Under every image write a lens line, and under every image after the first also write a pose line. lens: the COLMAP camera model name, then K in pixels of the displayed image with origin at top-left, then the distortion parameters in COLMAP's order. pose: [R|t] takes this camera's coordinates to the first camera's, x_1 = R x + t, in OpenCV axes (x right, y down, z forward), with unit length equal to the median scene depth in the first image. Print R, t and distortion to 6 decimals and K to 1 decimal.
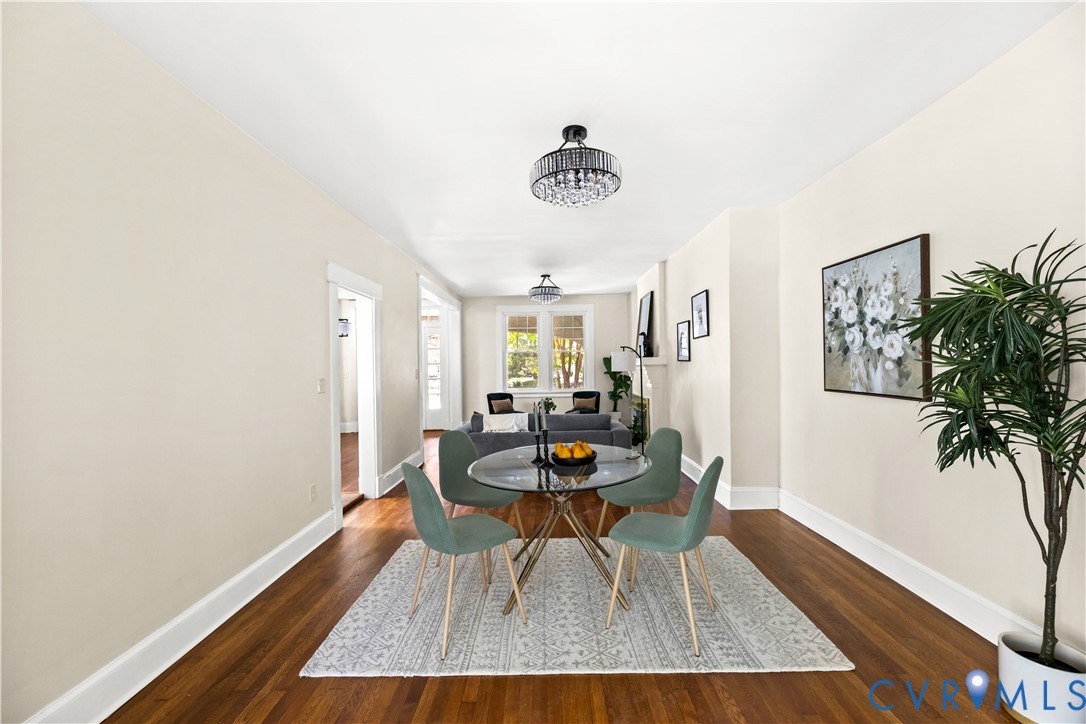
lens RADIAL K [[449.8, 0, 548.5], [0, 449.8, 363.8], [0, 0, 1]] dist [-0.000706, 0.000008]
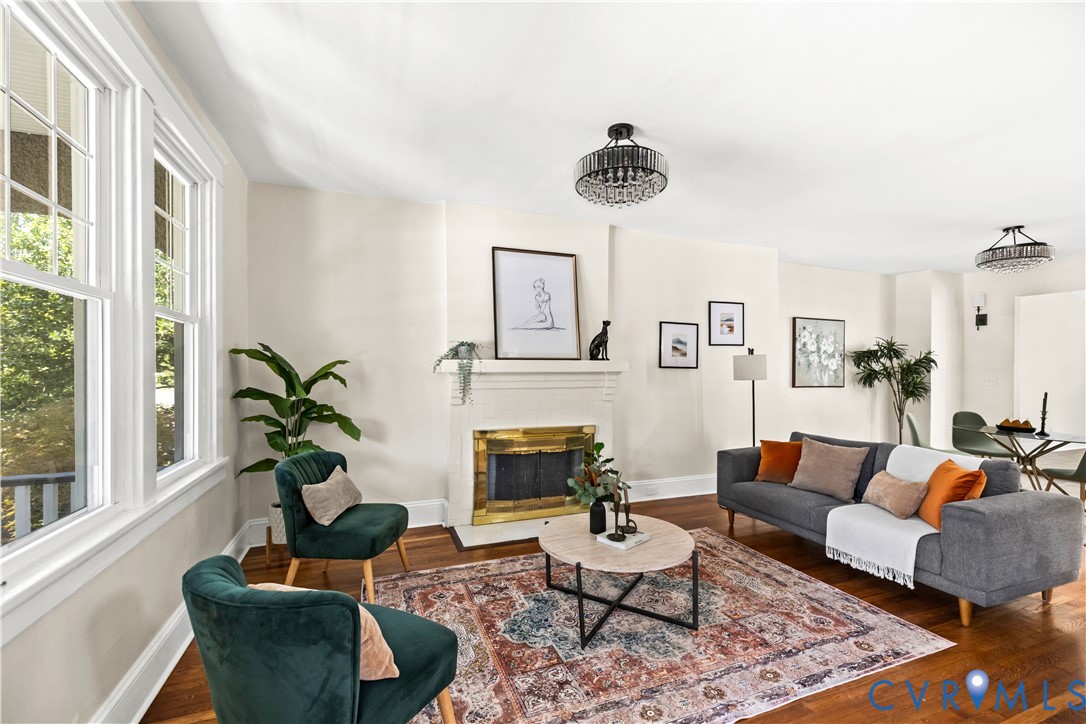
lens RADIAL K [[465.3, 0, 547.0], [0, 465.3, 369.1], [0, 0, 1]] dist [-0.000166, 0.000114]
pose [[-0.358058, 0.012111, 0.933621, -0.789057], [-0.001485, 0.999907, -0.013540, 0.015615], [-0.933698, -0.006234, -0.358007, 2.769180]]
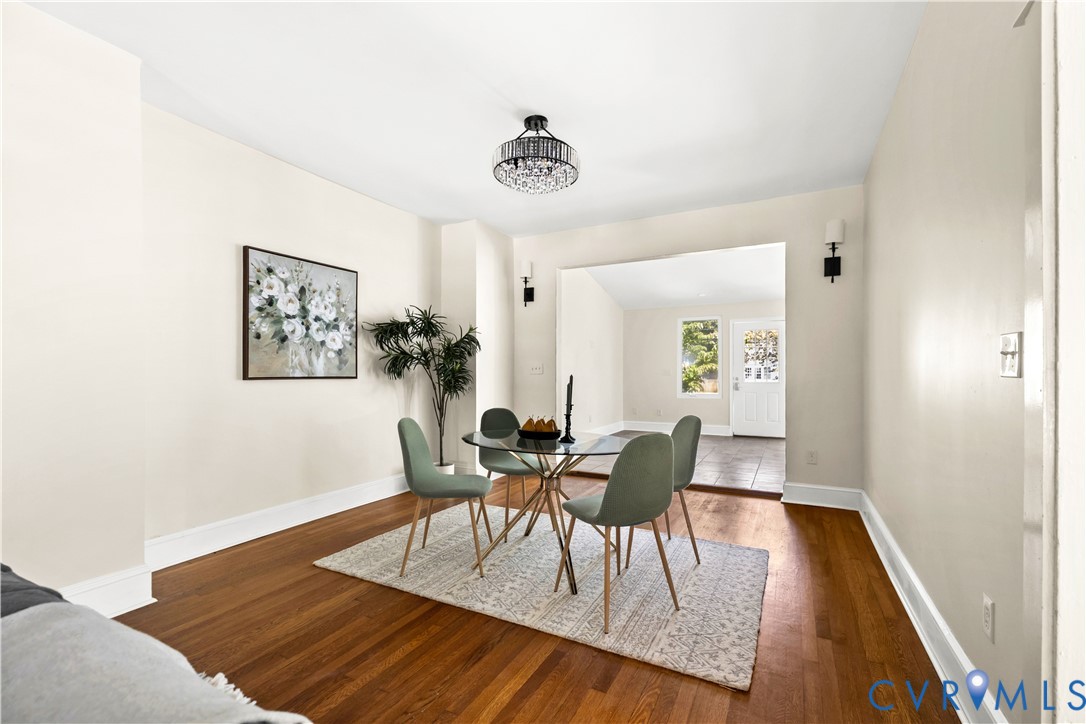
lens RADIAL K [[459.1, 0, 545.2], [0, 459.1, 367.4], [0, 0, 1]] dist [0.000272, 0.000279]
pose [[-0.879421, 0.020136, 0.475618, -0.399339], [0.013497, 0.999758, -0.017371, 0.065000], [-0.475853, -0.008856, -0.879480, 1.671613]]
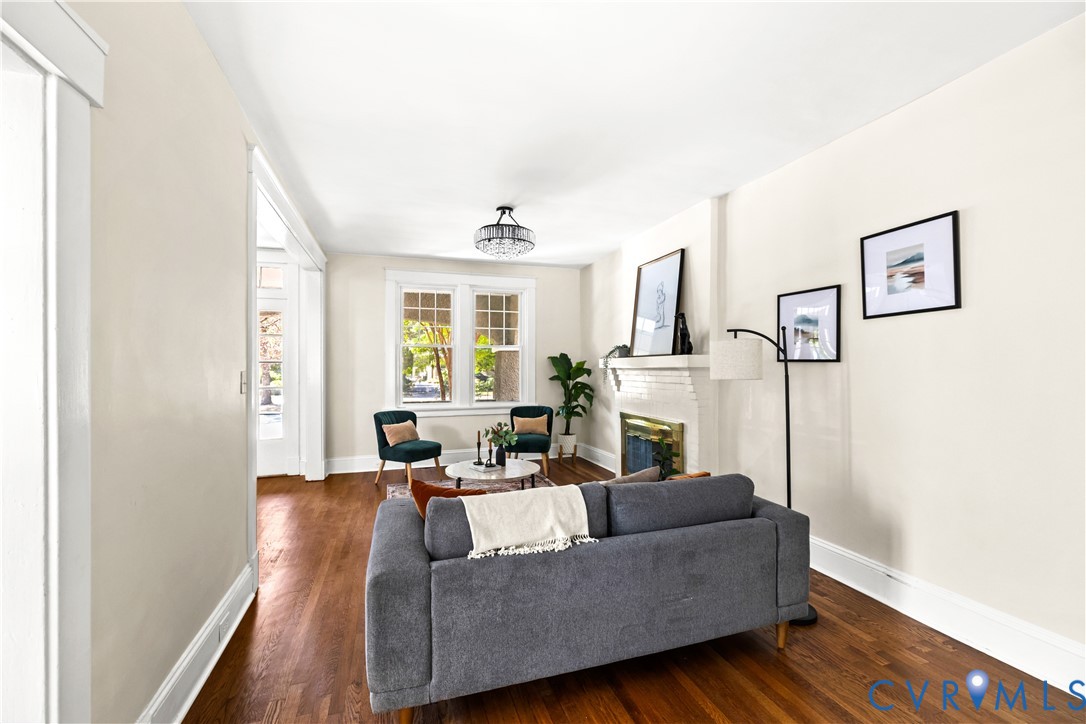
lens RADIAL K [[459.1, 0, 545.2], [0, 459.1, 367.4], [0, 0, 1]] dist [0.000272, 0.000279]
pose [[0.950411, 0.011091, 0.310800, -0.314436], [-0.011649, 0.999932, -0.000061, 0.009144], [-0.310780, -0.003563, 0.950475, 1.000353]]
